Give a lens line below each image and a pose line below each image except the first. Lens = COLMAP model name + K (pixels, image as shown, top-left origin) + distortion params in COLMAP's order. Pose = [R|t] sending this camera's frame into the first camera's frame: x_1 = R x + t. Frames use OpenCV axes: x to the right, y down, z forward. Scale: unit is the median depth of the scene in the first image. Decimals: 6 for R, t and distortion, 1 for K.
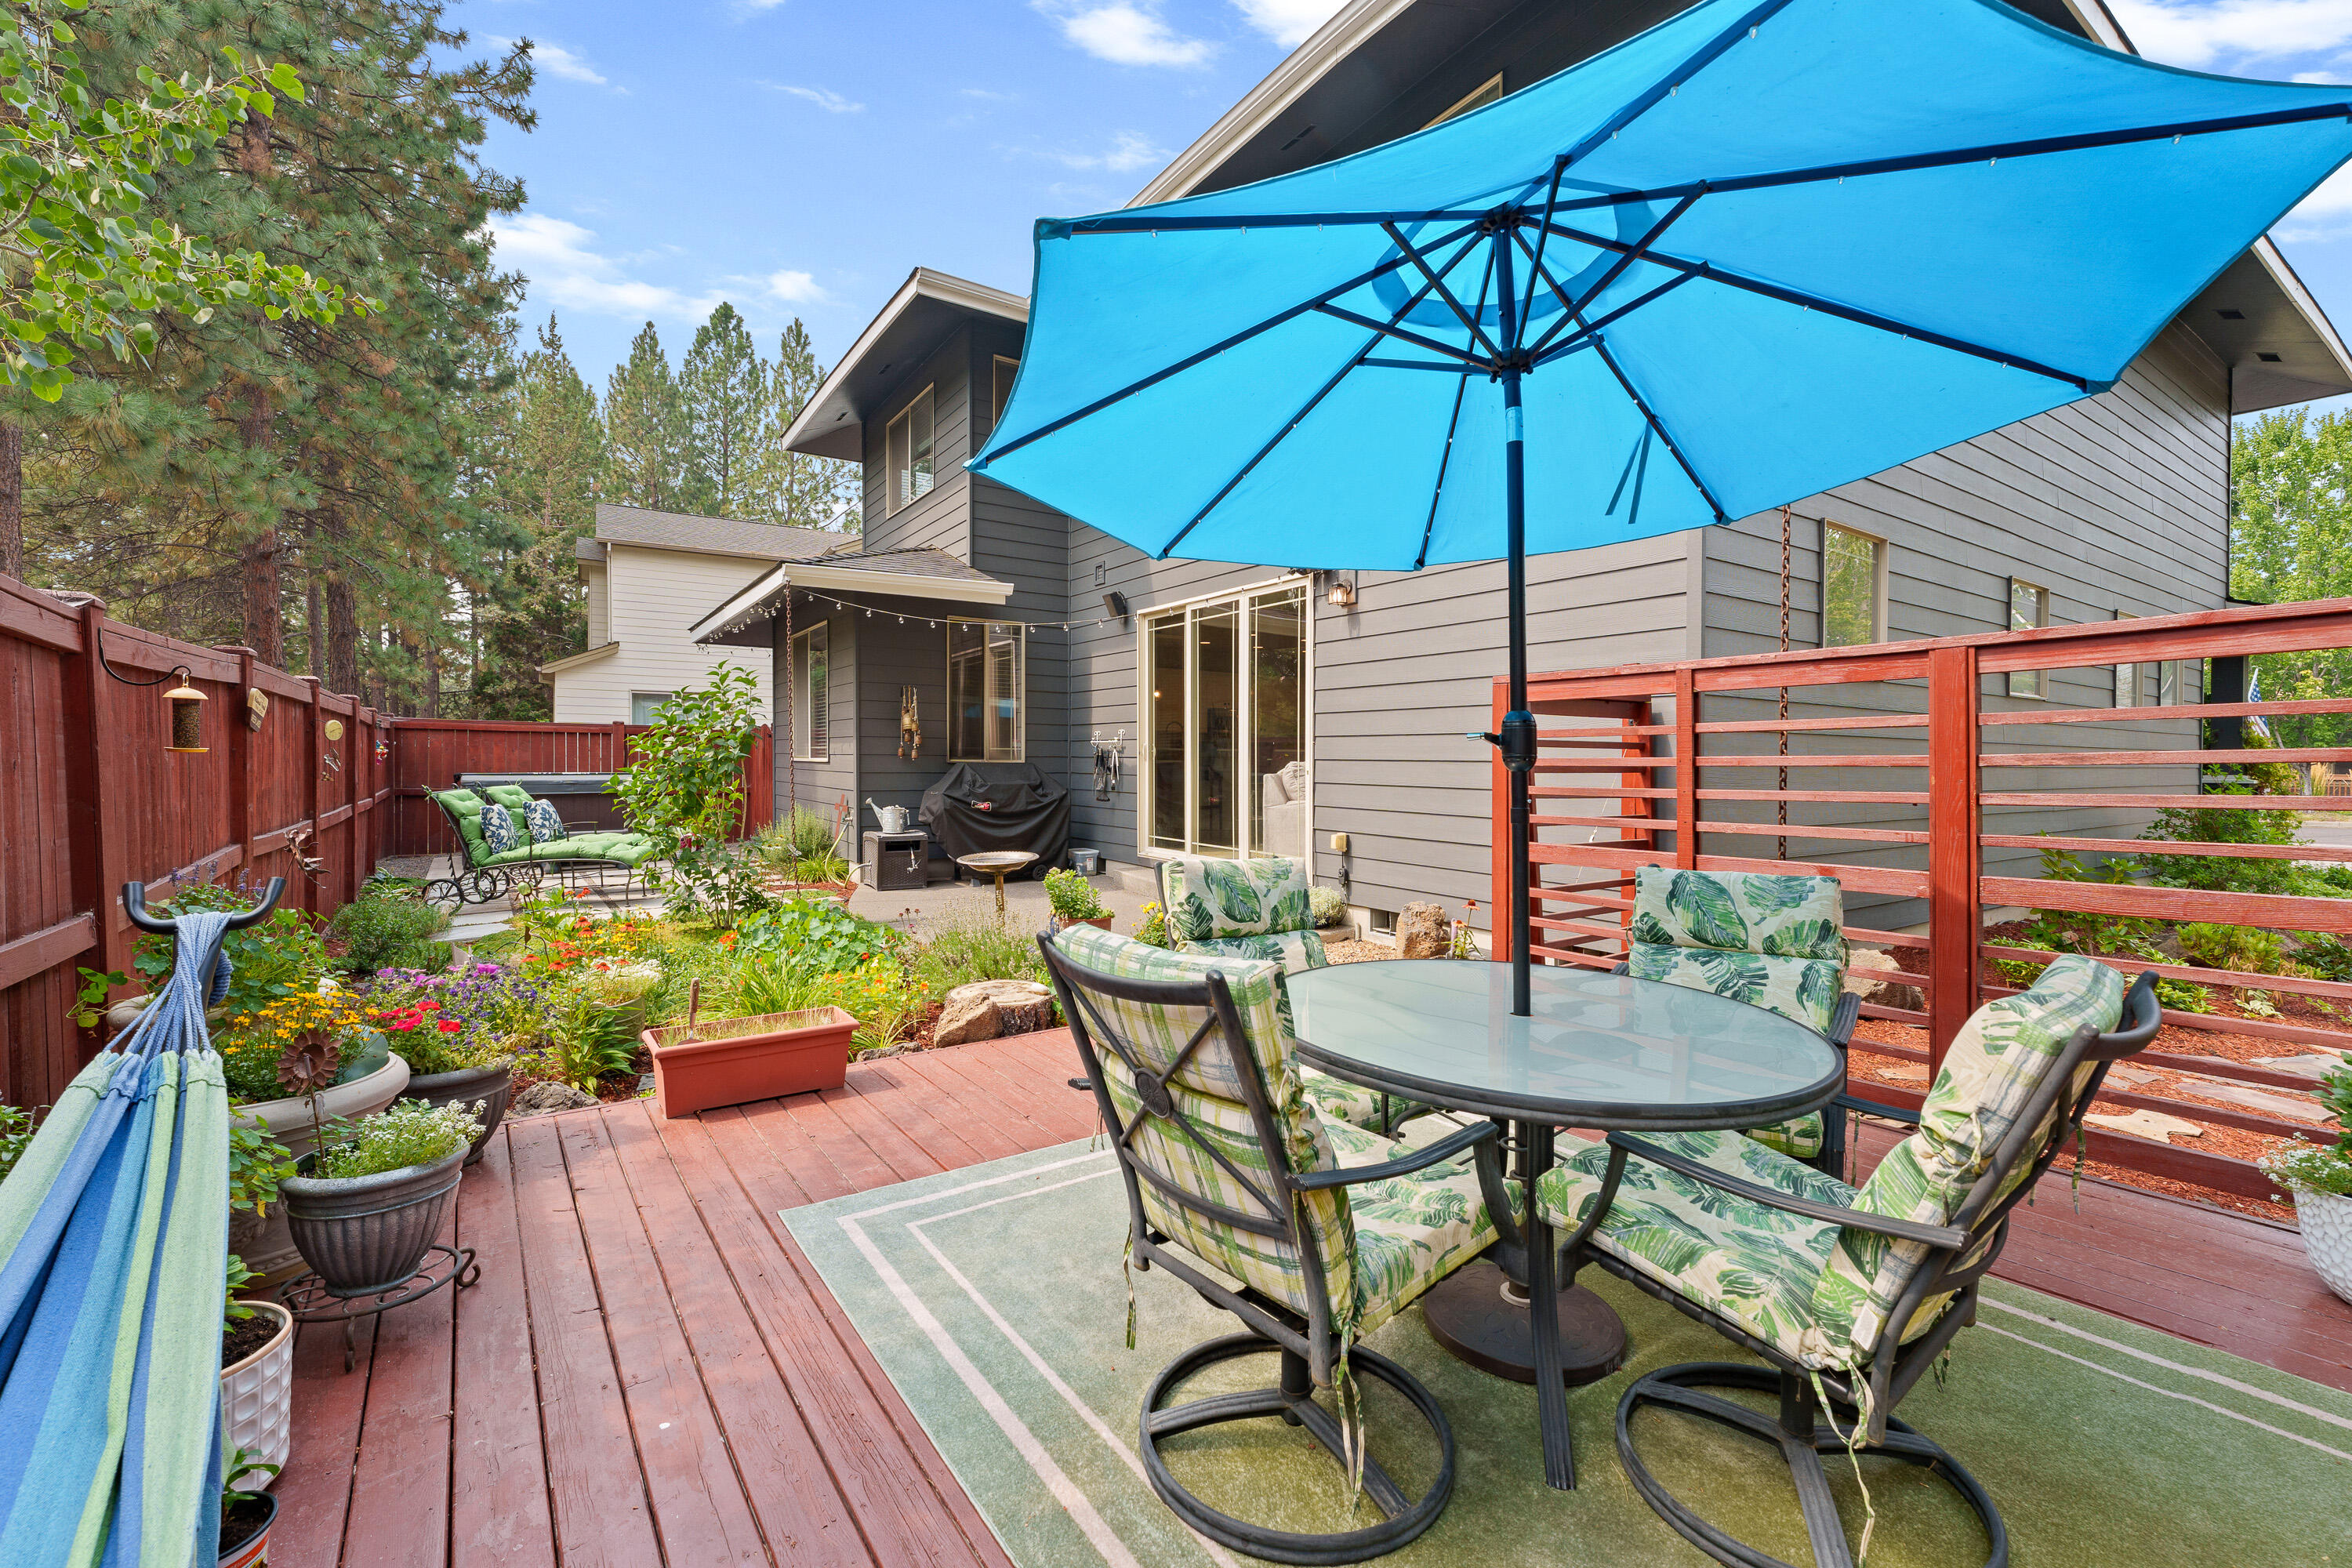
lens RADIAL K [[1181.5, 0, 1176.0], [0, 1181.5, 784.0], [0, 0, 1]] dist [0.030146, 0.000199]
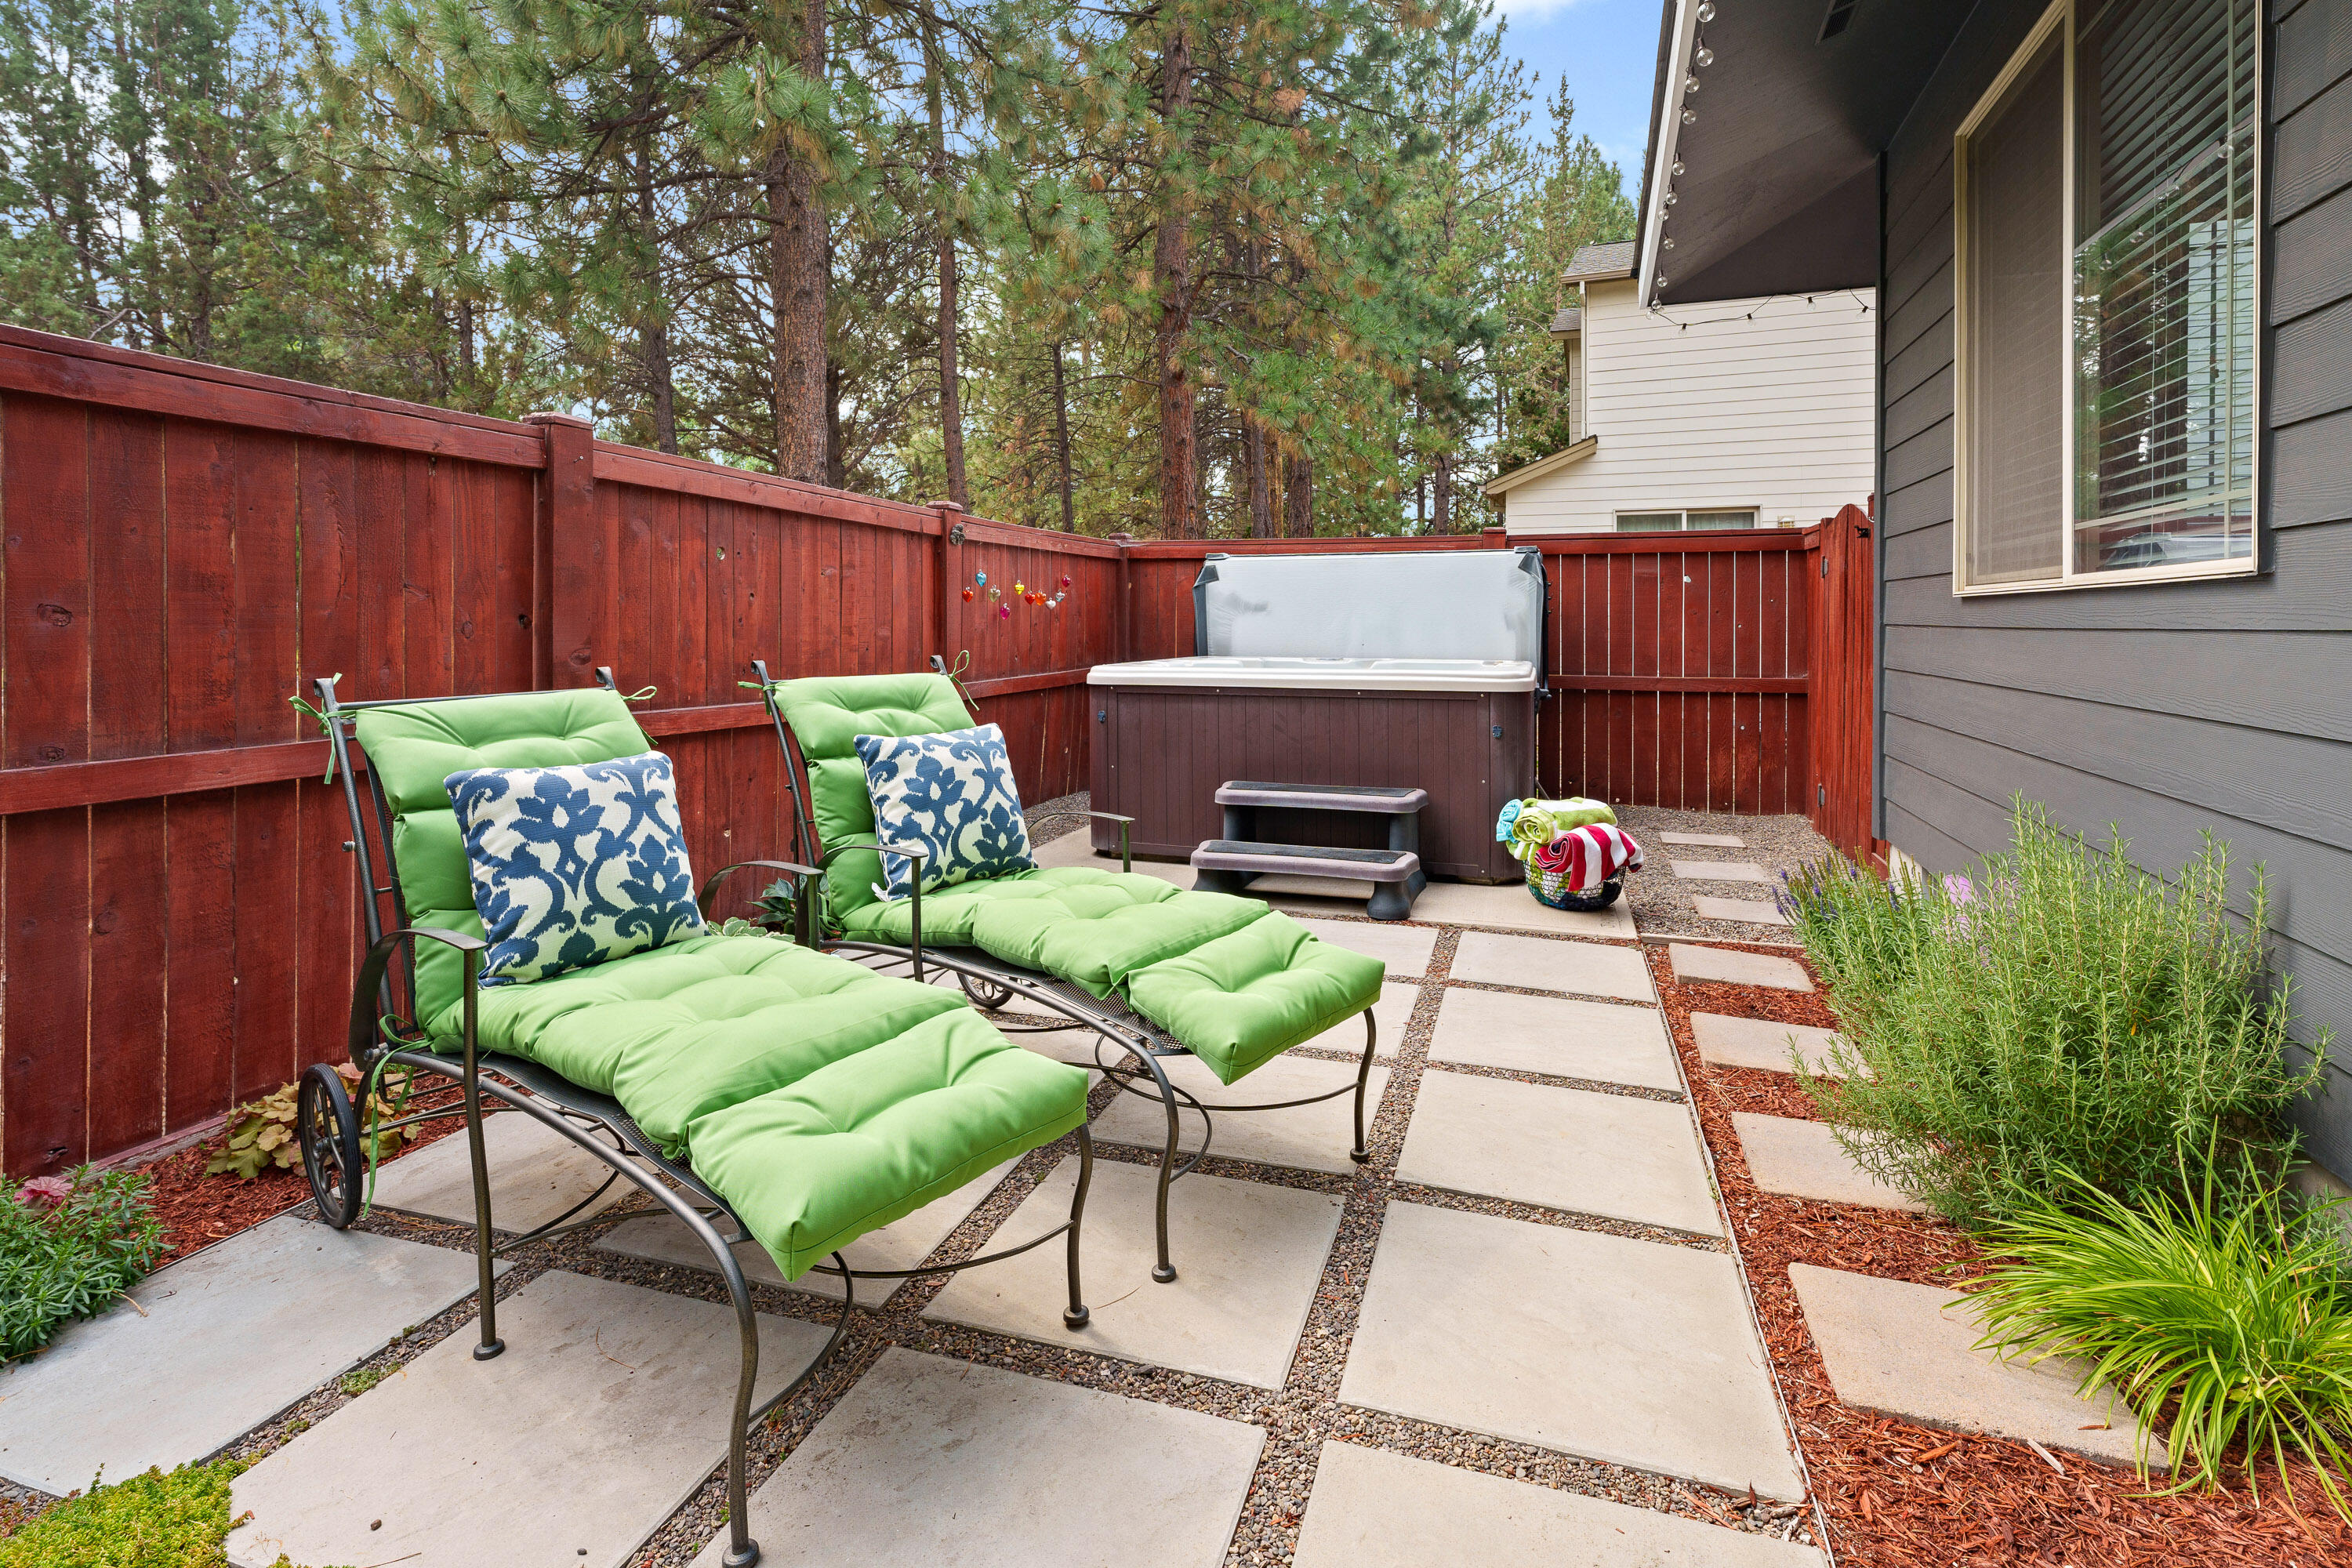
lens RADIAL K [[1104.4, 0, 1175.9], [0, 1104.4, 641.8], [0, 0, 1]] dist [-0.001199, -0.000273]
pose [[0.639379, 0.002626, -0.768887, -0.301725], [-0.010201, 0.999935, -0.005068, -0.005294], [0.768824, 0.011084, 0.639365, 0.867441]]
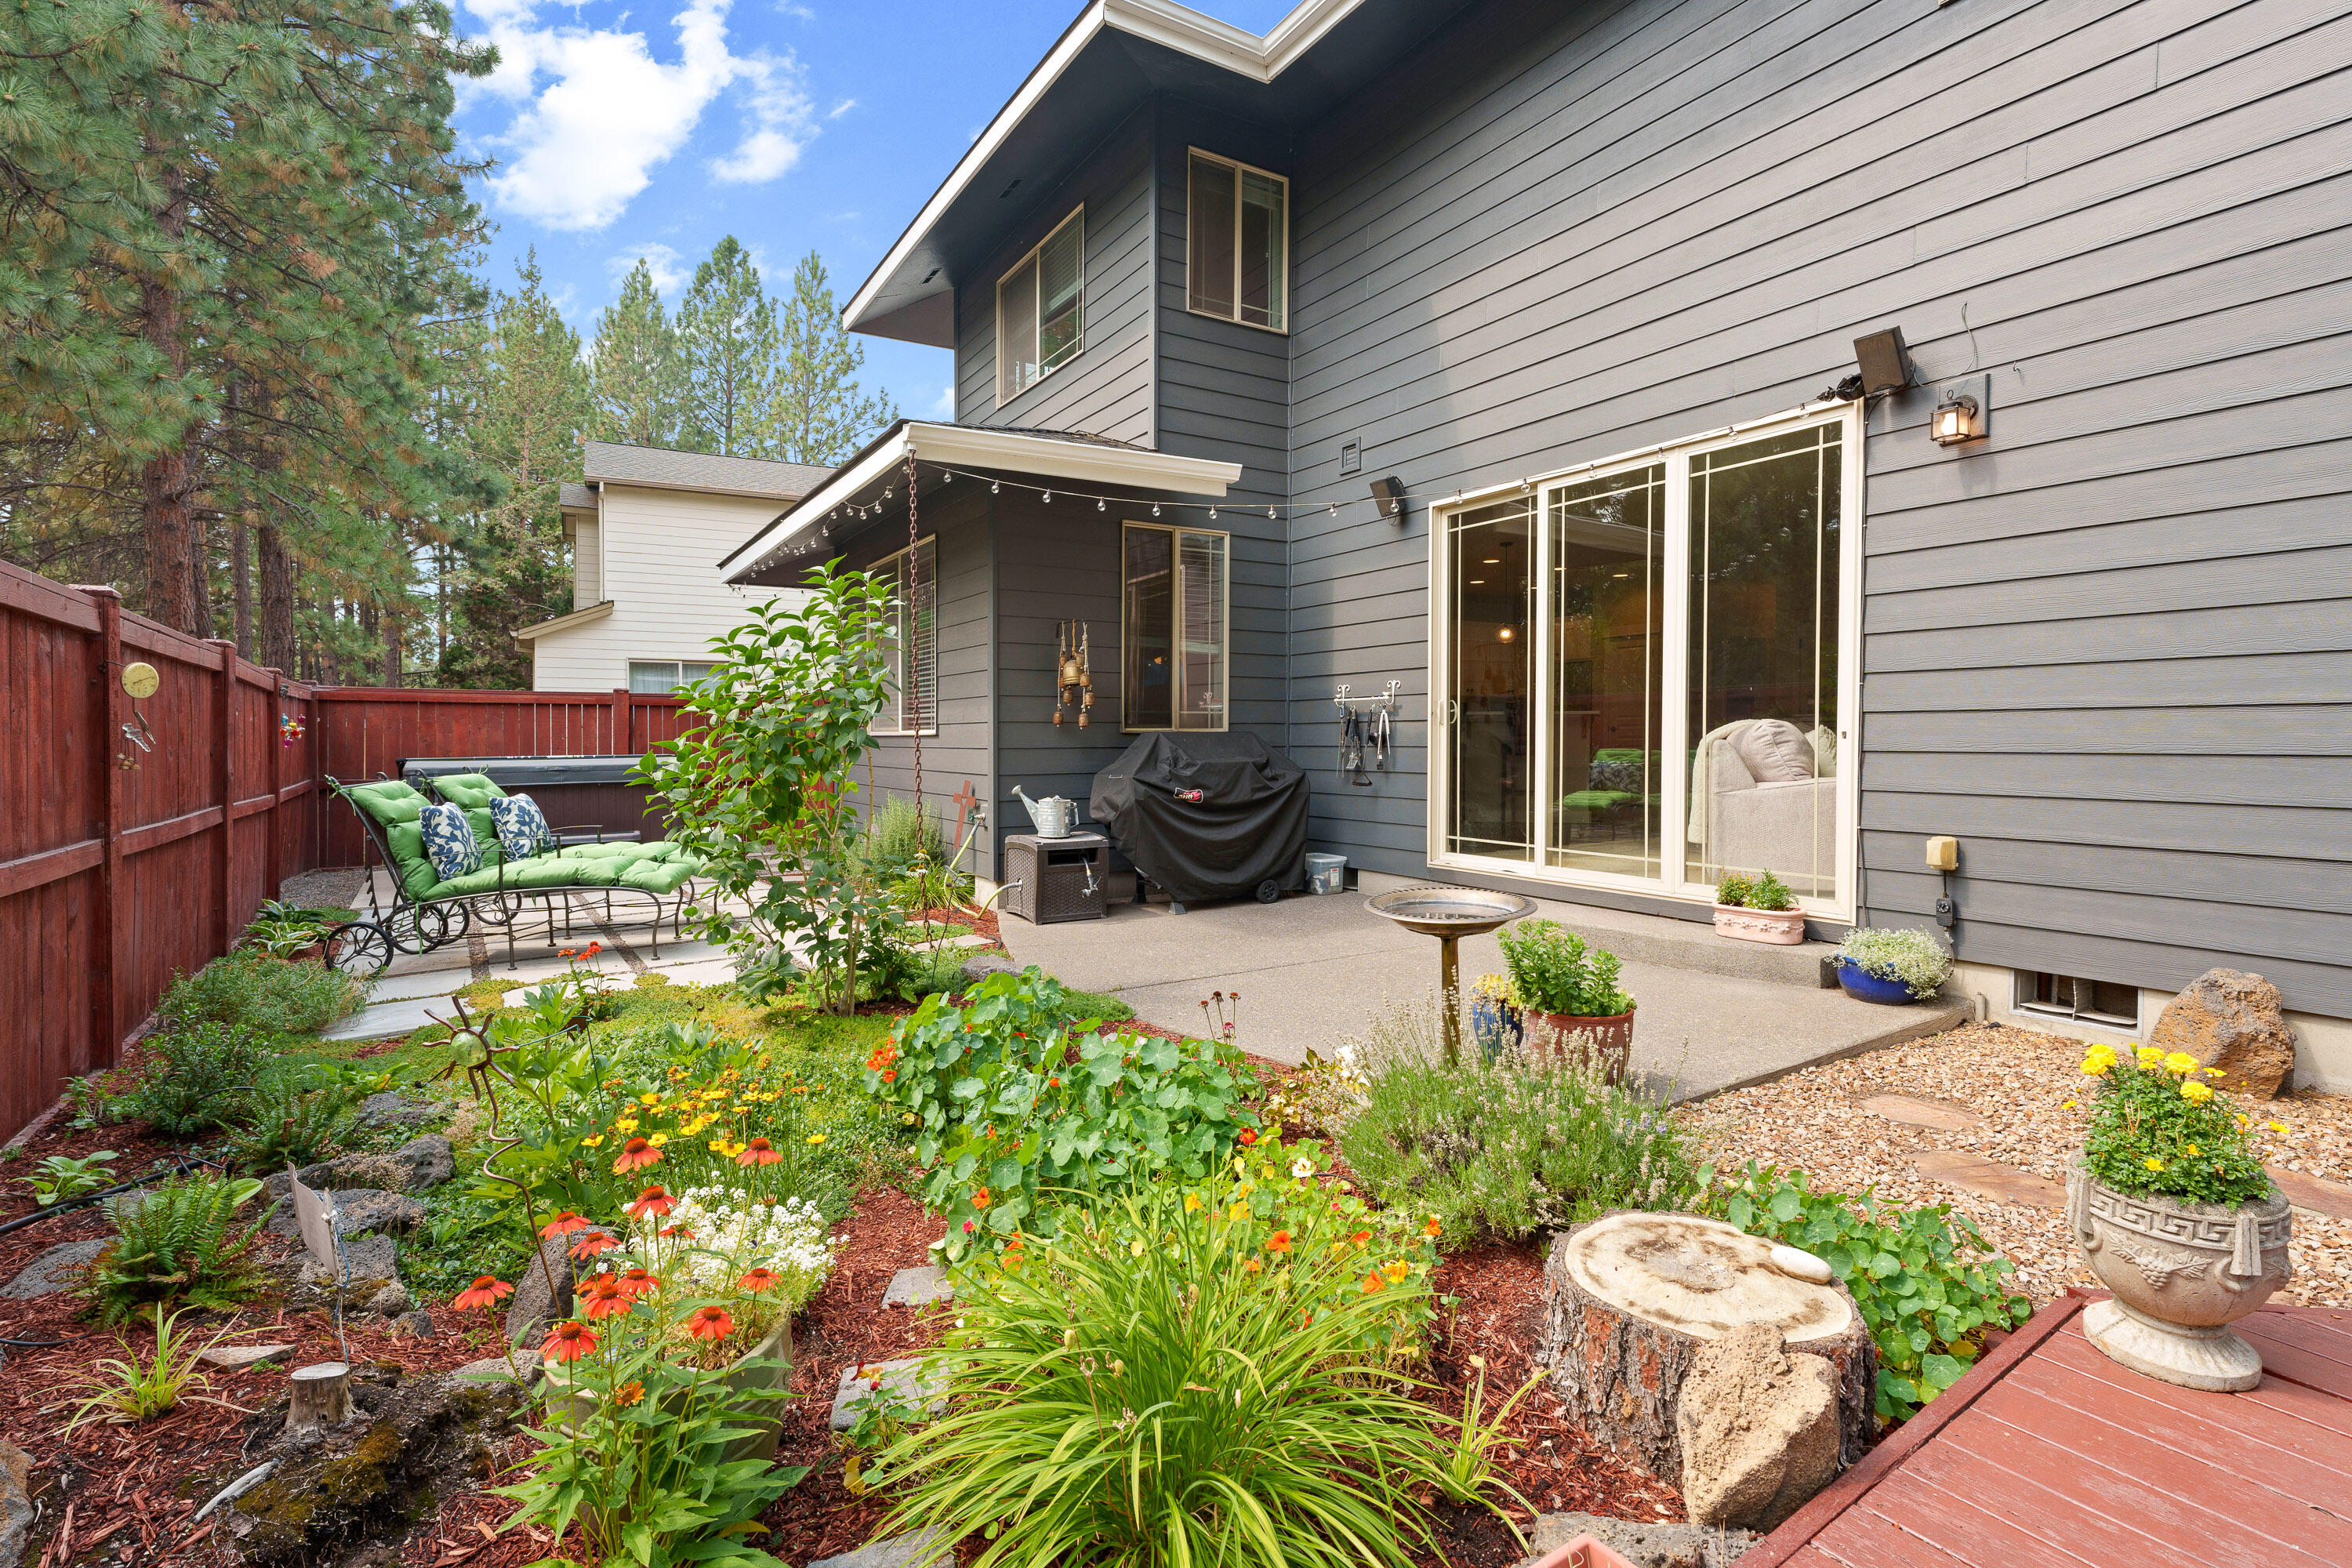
lens RADIAL K [[1133.5, 0, 1223.3], [0, 1133.5, 745.2], [0, 0, 1]] dist [0.012627, -0.000333]
pose [[0.997825, -0.011165, 0.064973, -0.175552], [0.012254, 0.999791, -0.016386, 0.000786], [-0.064776, 0.017147, 0.997752, 0.330294]]
